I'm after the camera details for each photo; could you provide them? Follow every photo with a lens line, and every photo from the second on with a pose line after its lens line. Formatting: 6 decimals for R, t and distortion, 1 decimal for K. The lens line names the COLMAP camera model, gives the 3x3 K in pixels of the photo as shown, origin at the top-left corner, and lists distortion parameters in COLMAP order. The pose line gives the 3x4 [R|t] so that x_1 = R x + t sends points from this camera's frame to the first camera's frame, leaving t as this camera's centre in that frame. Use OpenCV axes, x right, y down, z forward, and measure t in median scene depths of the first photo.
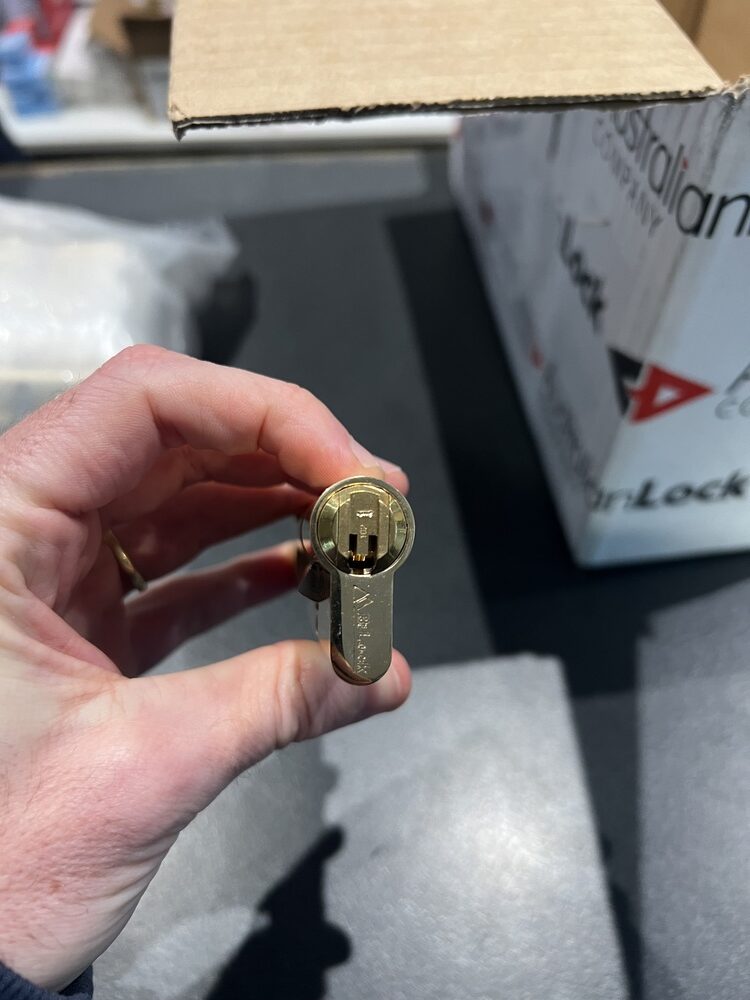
lens RADIAL K [[757.3, 0, 375.0], [0, 757.3, 500.0], [0, 0, 1]] dist [-0.006656, -0.012974]
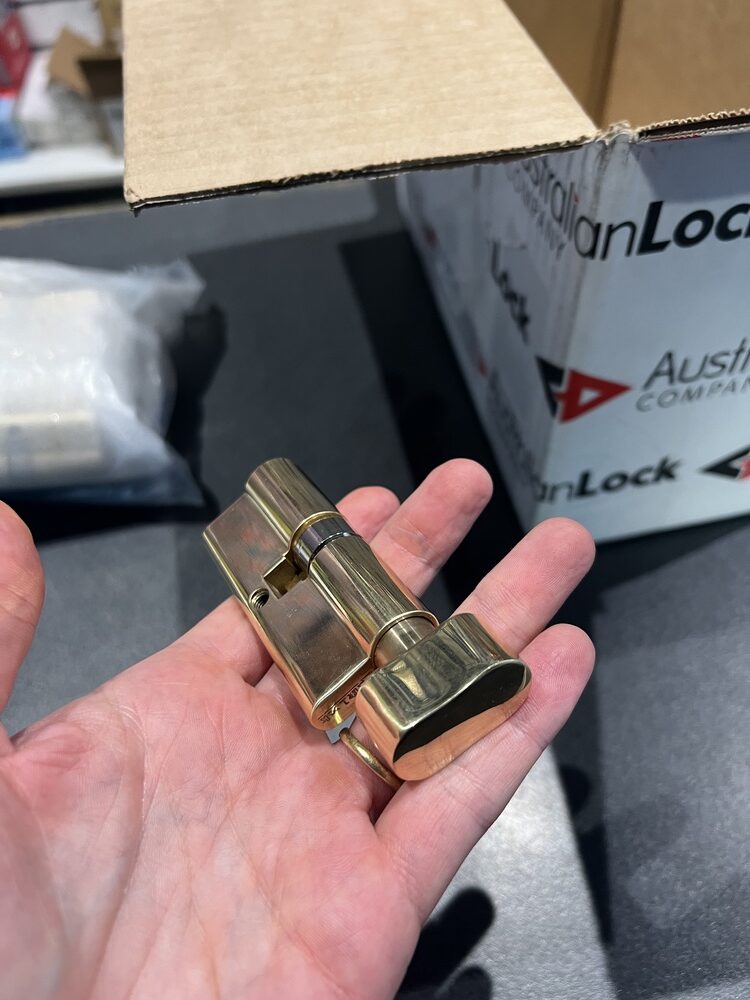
lens RADIAL K [[757.3, 0, 375.0], [0, 757.3, 500.0], [0, 0, 1]] dist [-0.006656, -0.012974]
pose [[0.996926, -0.078009, 0.007355, 0.059004], [0.078057, 0.996928, -0.006458, -0.001618], [-0.006828, 0.007013, 0.999952, -0.151679]]
